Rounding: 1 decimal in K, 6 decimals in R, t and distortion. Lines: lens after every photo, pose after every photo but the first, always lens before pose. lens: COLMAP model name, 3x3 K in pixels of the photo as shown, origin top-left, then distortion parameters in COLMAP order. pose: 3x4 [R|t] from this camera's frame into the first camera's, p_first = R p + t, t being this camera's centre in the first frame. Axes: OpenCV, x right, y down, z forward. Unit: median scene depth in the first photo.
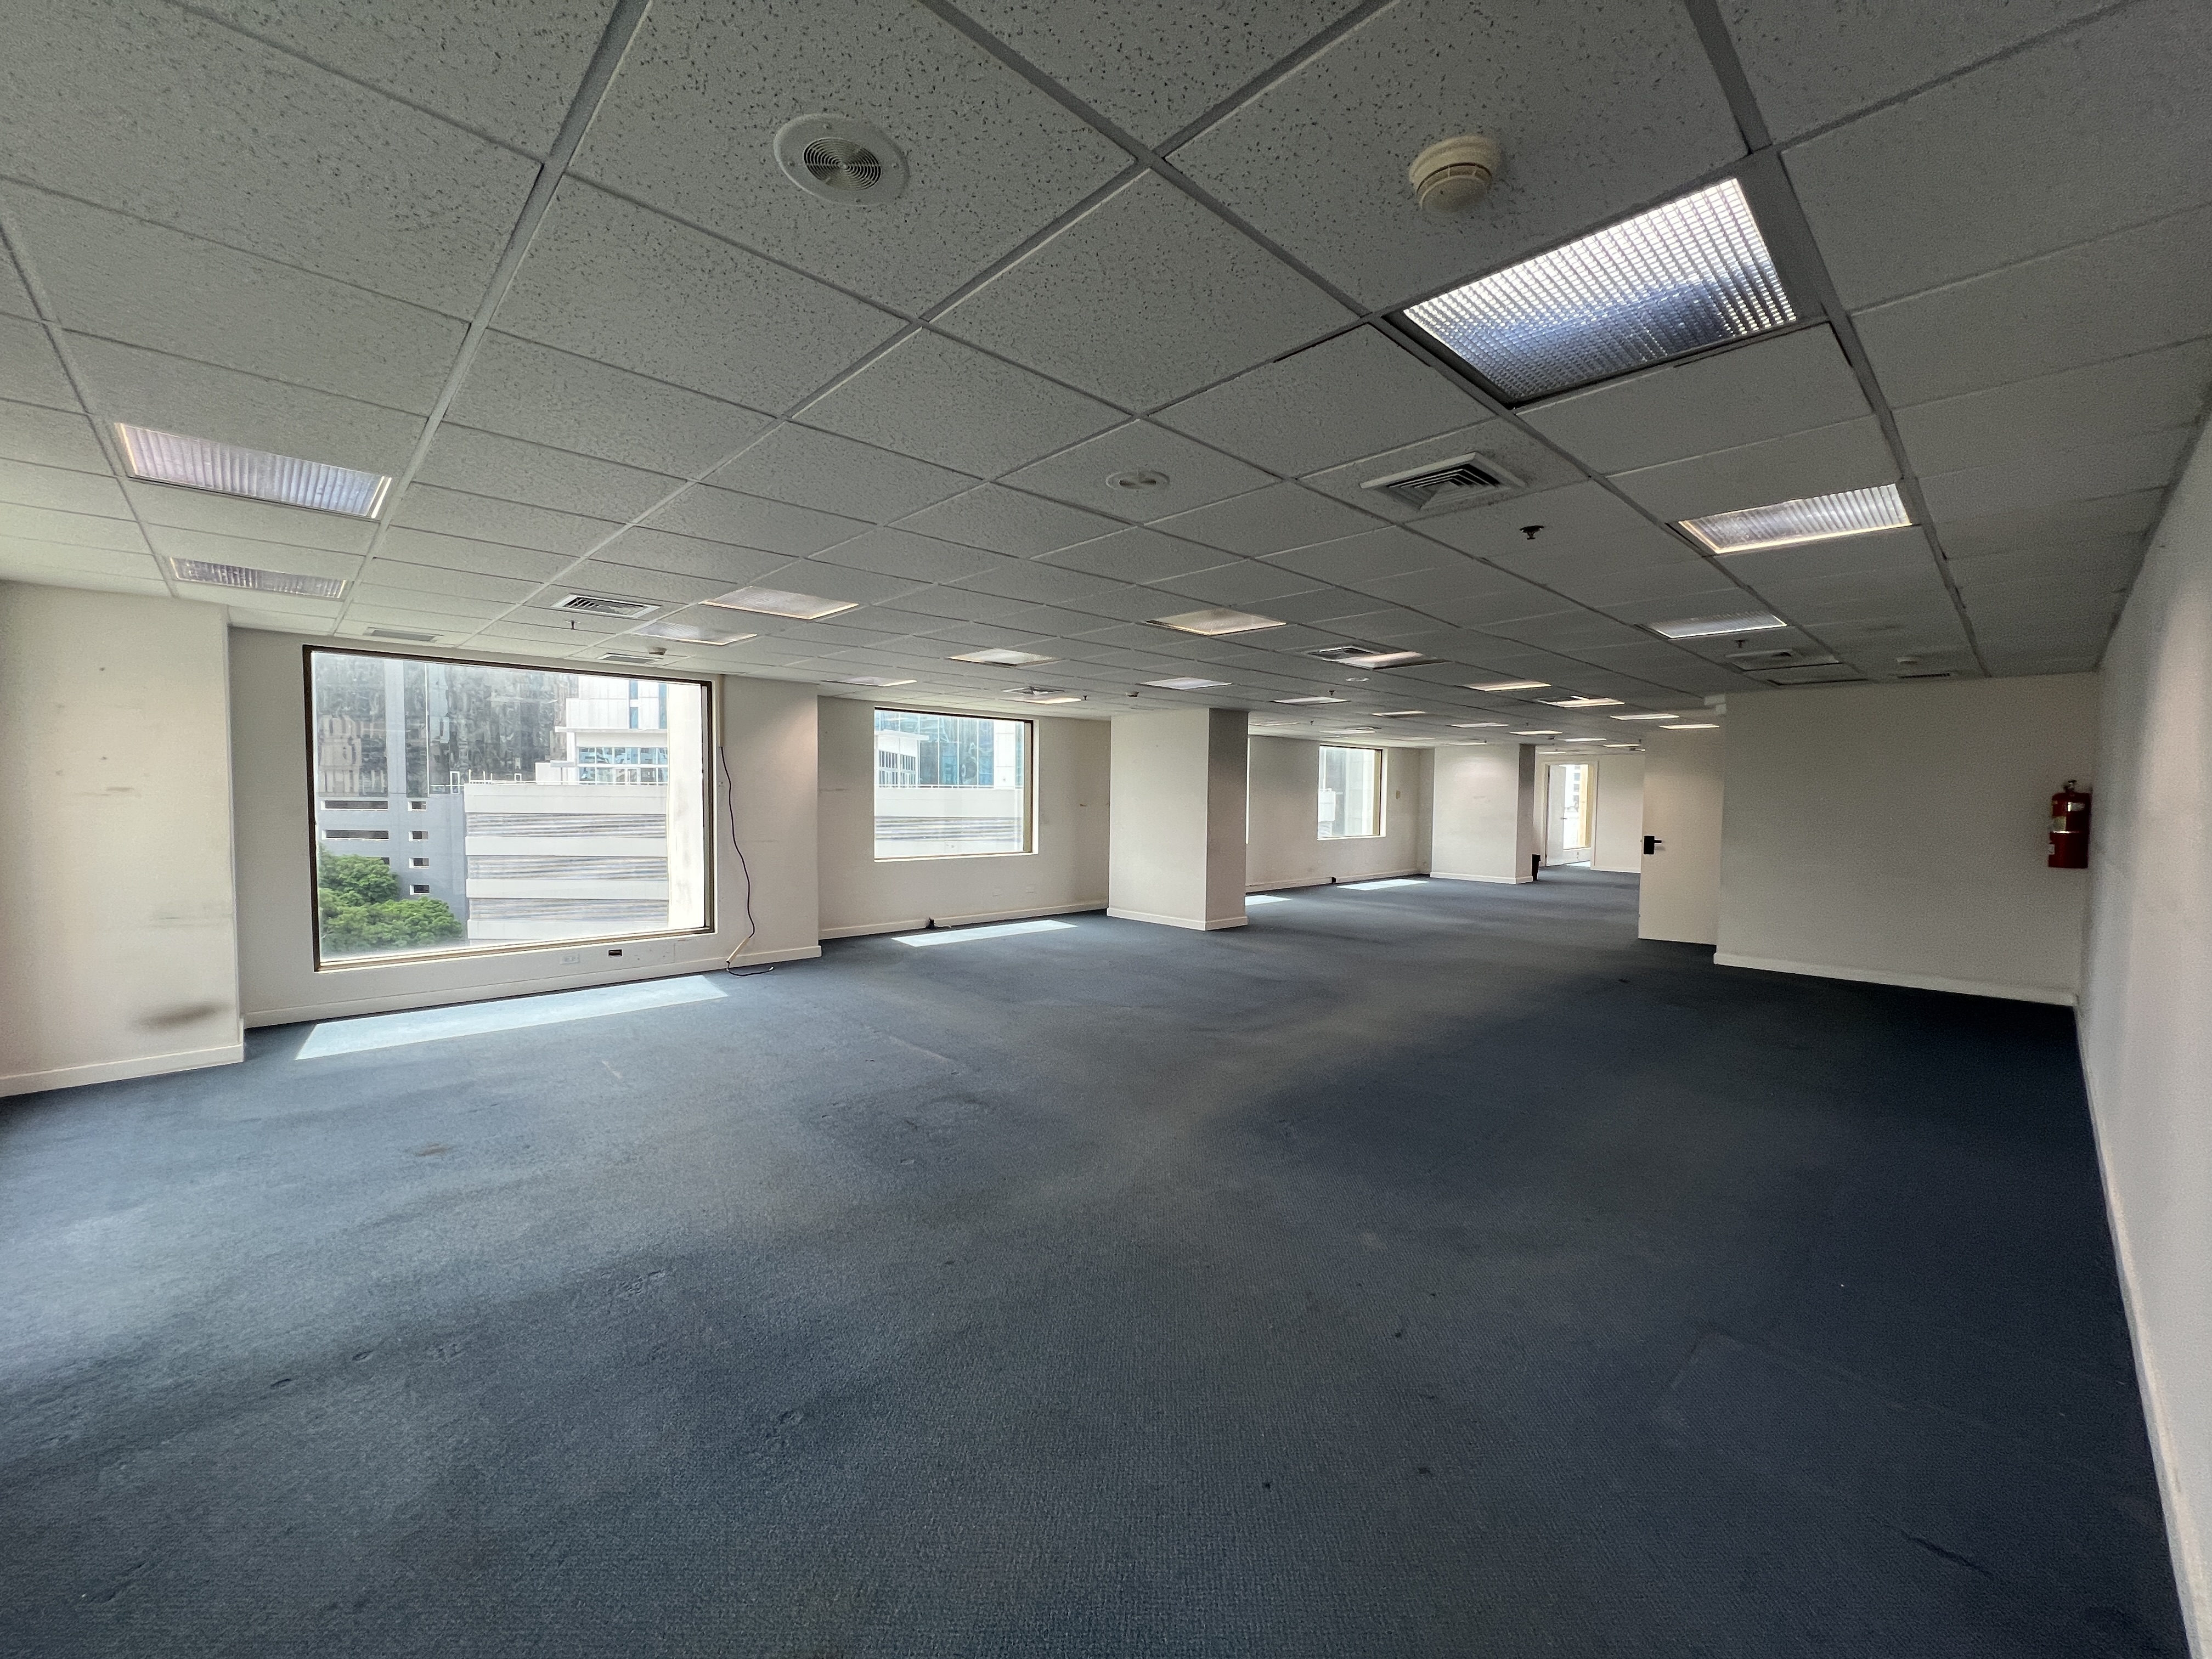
lens RADIAL K [[880.1, 0, 1106.0], [0, 880.1, 829.5], [0, 0, 1]] dist [0.000255, -0.000054]
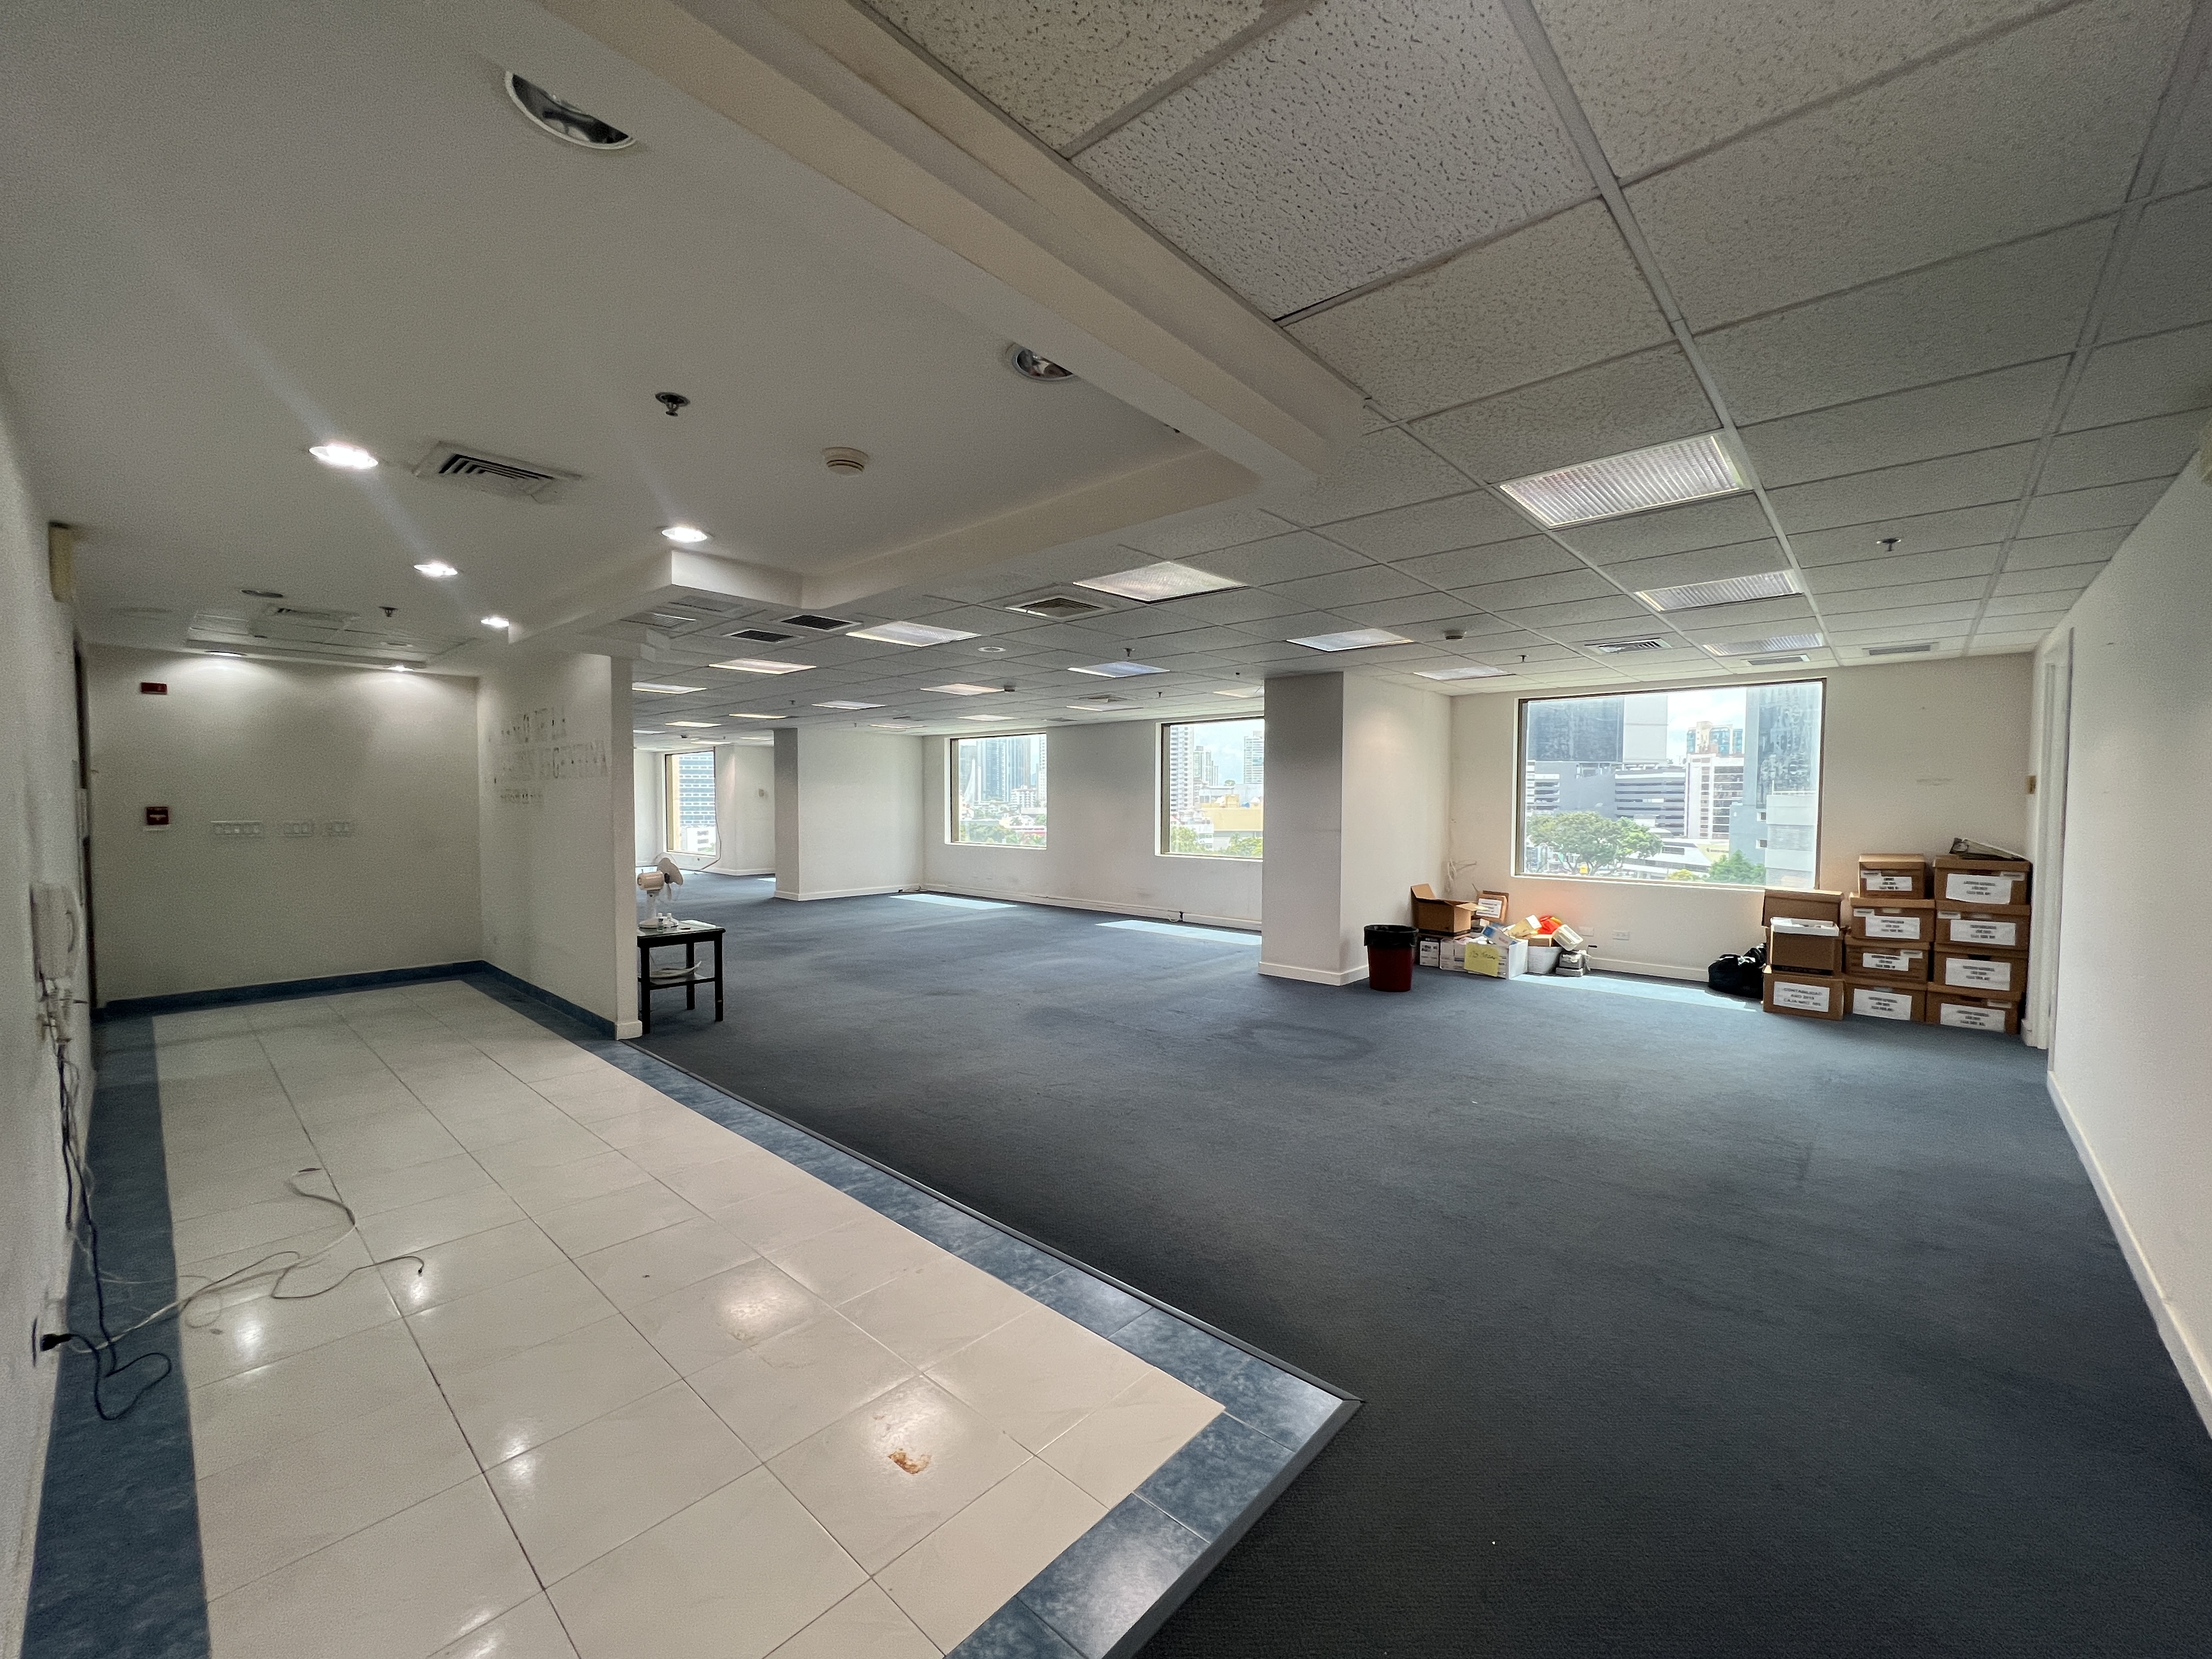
lens RADIAL K [[880.1, 0, 1106.0], [0, 880.1, 829.5], [0, 0, 1]] dist [0.000255, -0.000054]
pose [[0.071215, 0.019653, -0.997267, 0.939619], [-0.051789, 0.998530, 0.015979, -0.019495], [0.996116, 0.050509, 0.072128, 0.875467]]
